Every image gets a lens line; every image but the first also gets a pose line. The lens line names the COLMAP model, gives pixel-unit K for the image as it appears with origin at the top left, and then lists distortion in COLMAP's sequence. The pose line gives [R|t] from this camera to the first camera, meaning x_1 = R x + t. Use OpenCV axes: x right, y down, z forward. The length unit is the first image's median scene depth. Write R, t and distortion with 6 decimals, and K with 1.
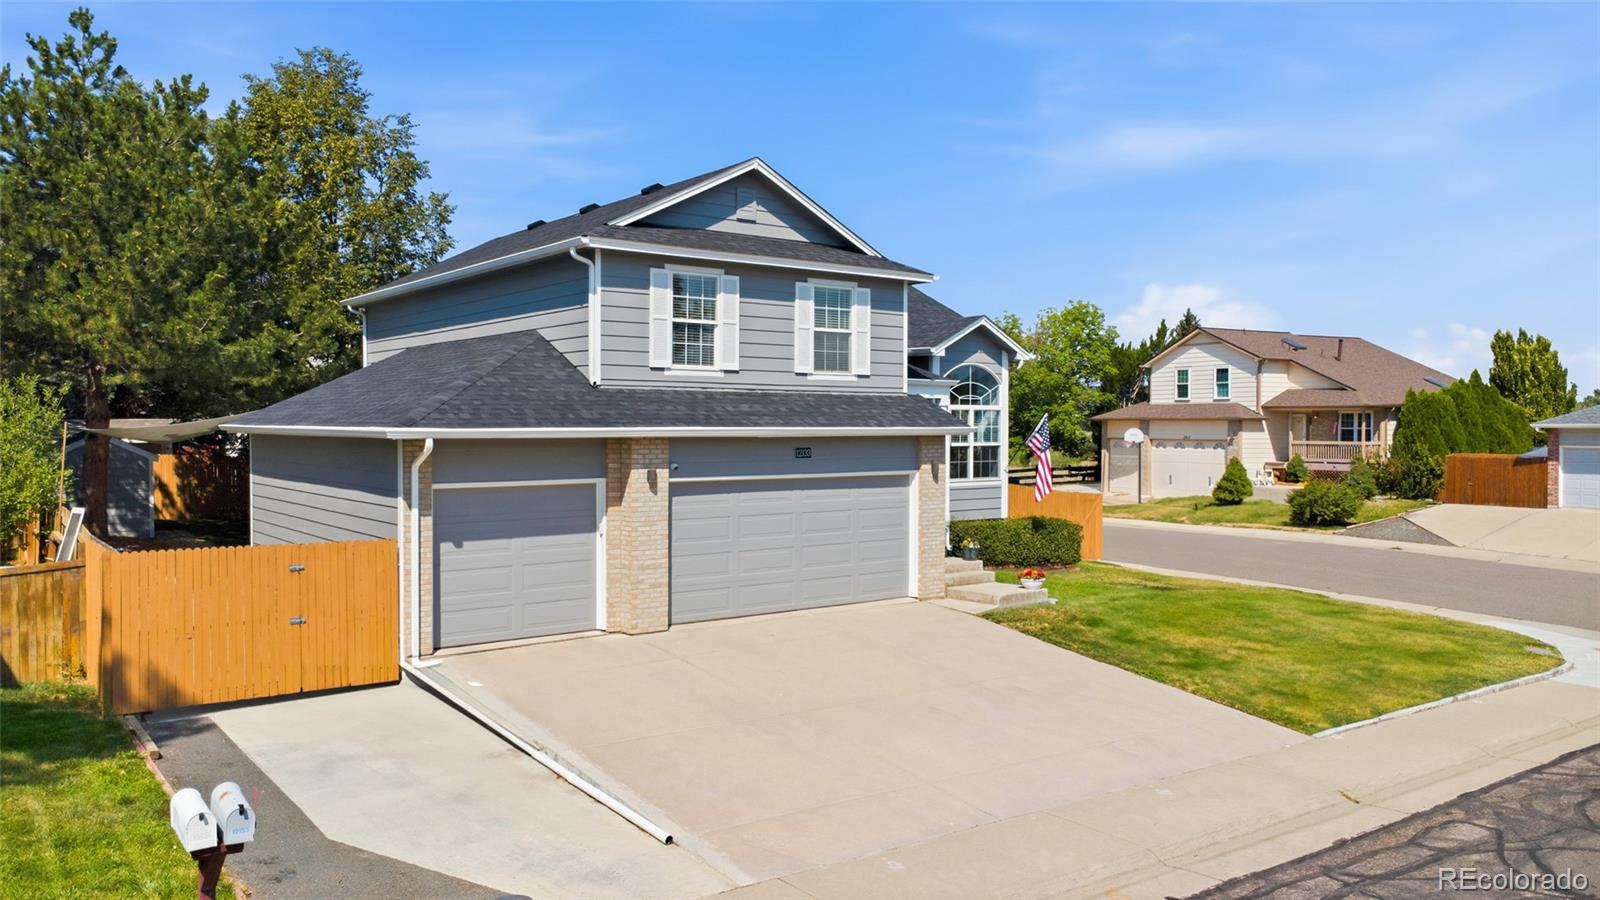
lens RADIAL K [[1170.2, 0, 804.5], [0, 1170.2, 446.3], [0, 0, 1]] dist [0.059562, -0.077611]
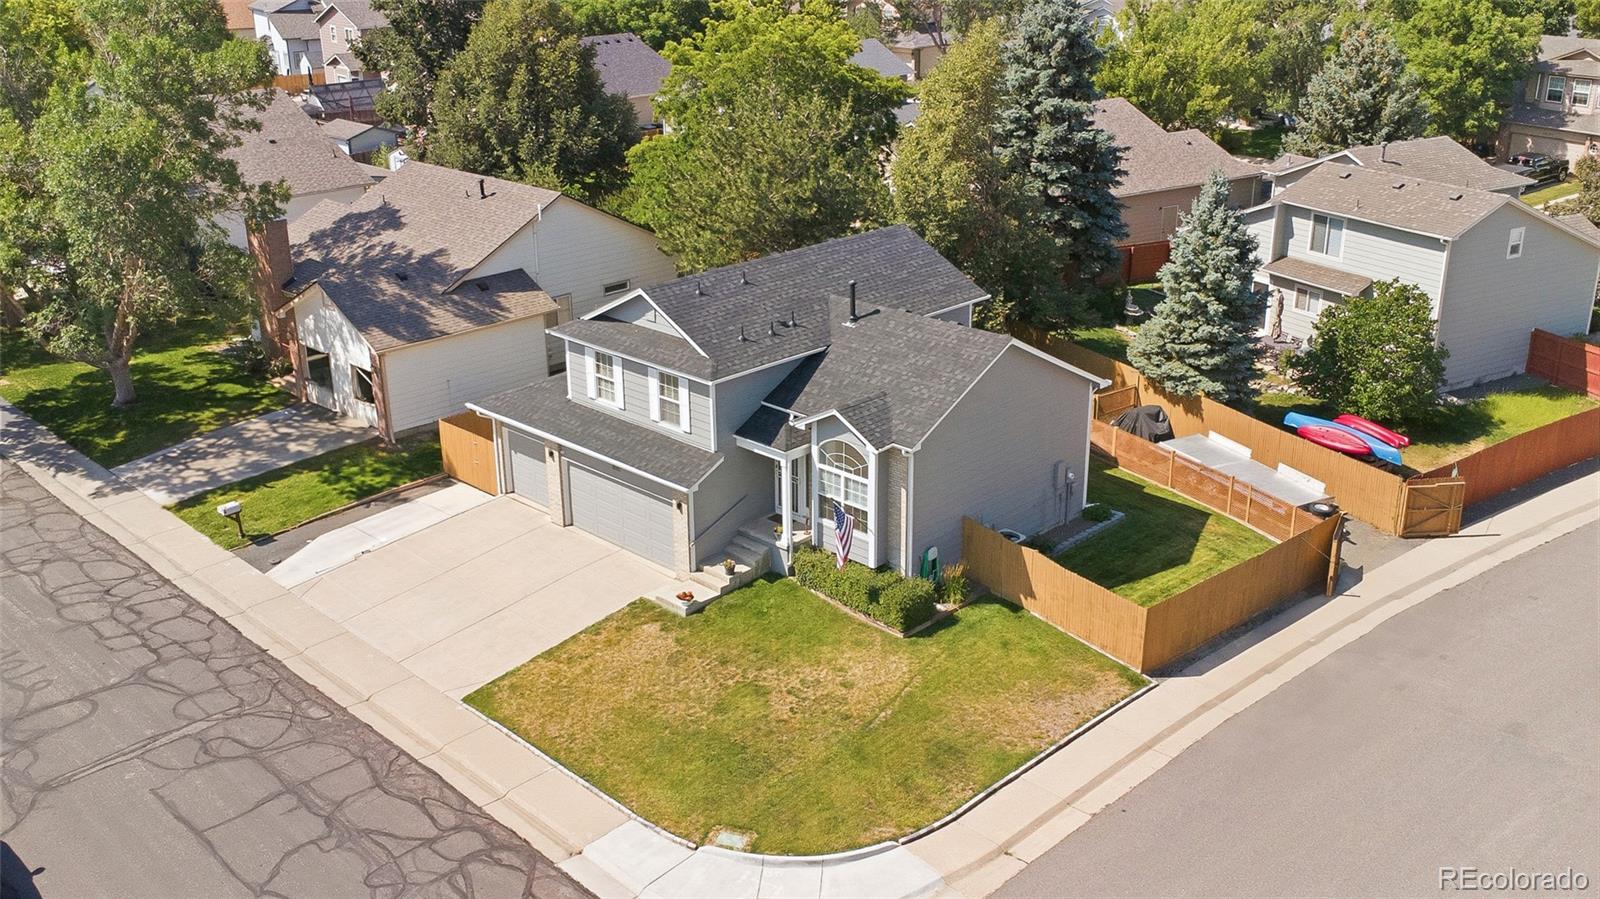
lens RADIAL K [[1525.1, 0, 800.0], [0, 1525.1, 449.5], [0, 0, 1]] dist [0.028666, -0.006963]
pose [[0.134097, 0.350292, -0.926992, 2.034527], [-0.007200, 0.935760, 0.352564, -0.784340], [0.990942, -0.040604, 0.128005, 0.936467]]
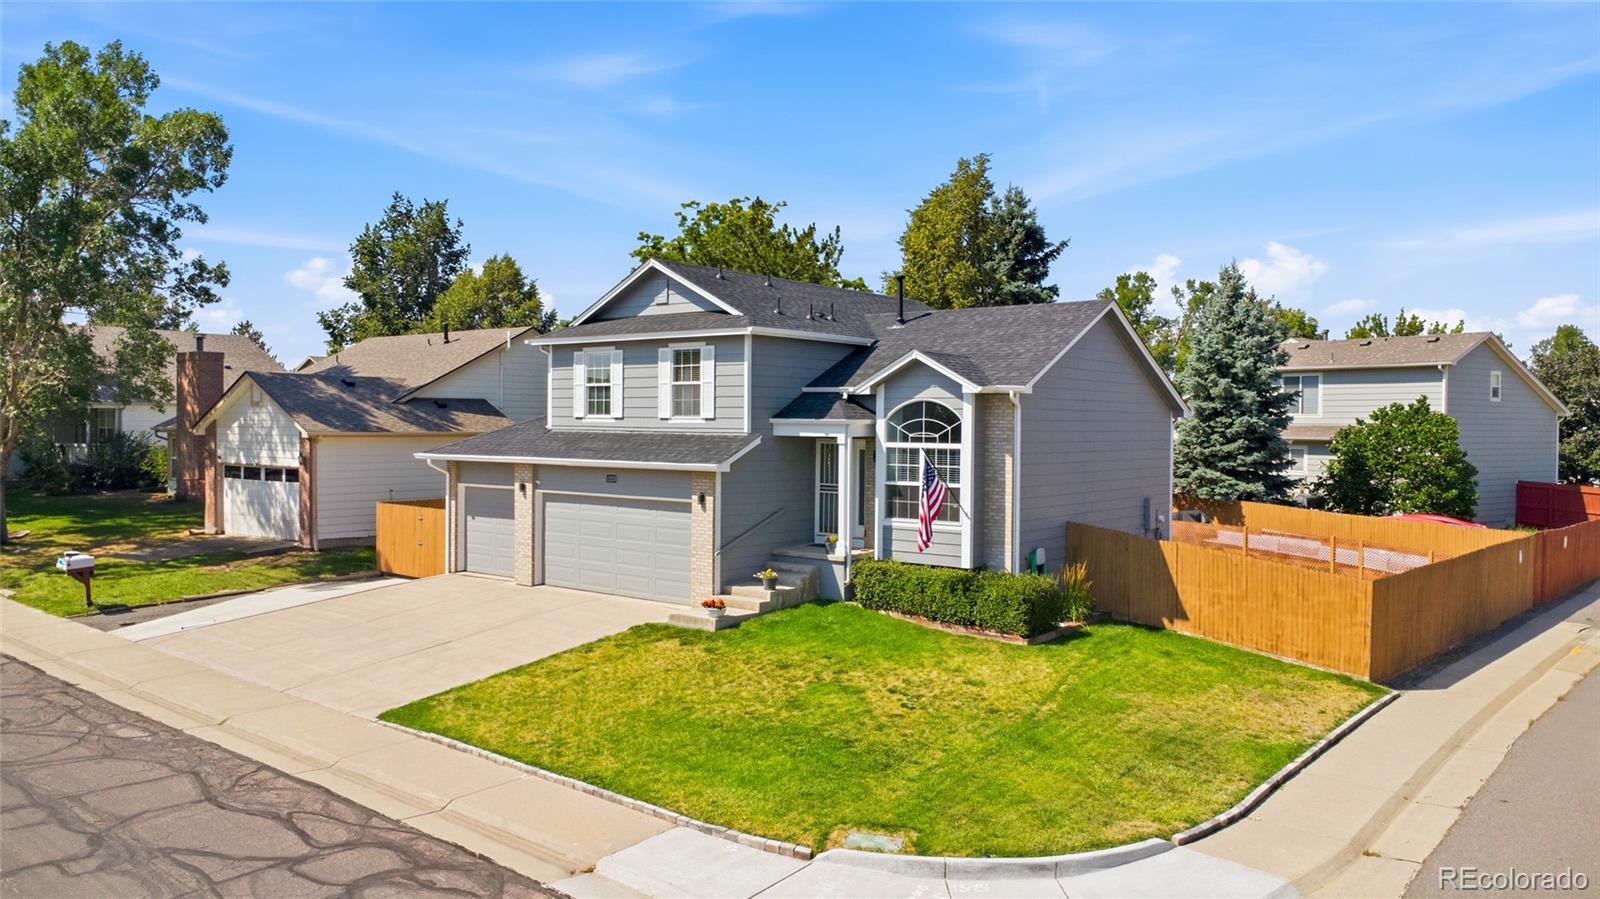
lens RADIAL K [[1170.2, 0, 804.5], [0, 1170.2, 445.8], [0, 0, 1]] dist [0.059562, -0.077611]
pose [[0.240800, 0.018718, -0.970394, 1.302639], [-0.026500, 0.999568, 0.012705, -0.053042], [0.970213, 0.022656, 0.241192, 0.847750]]
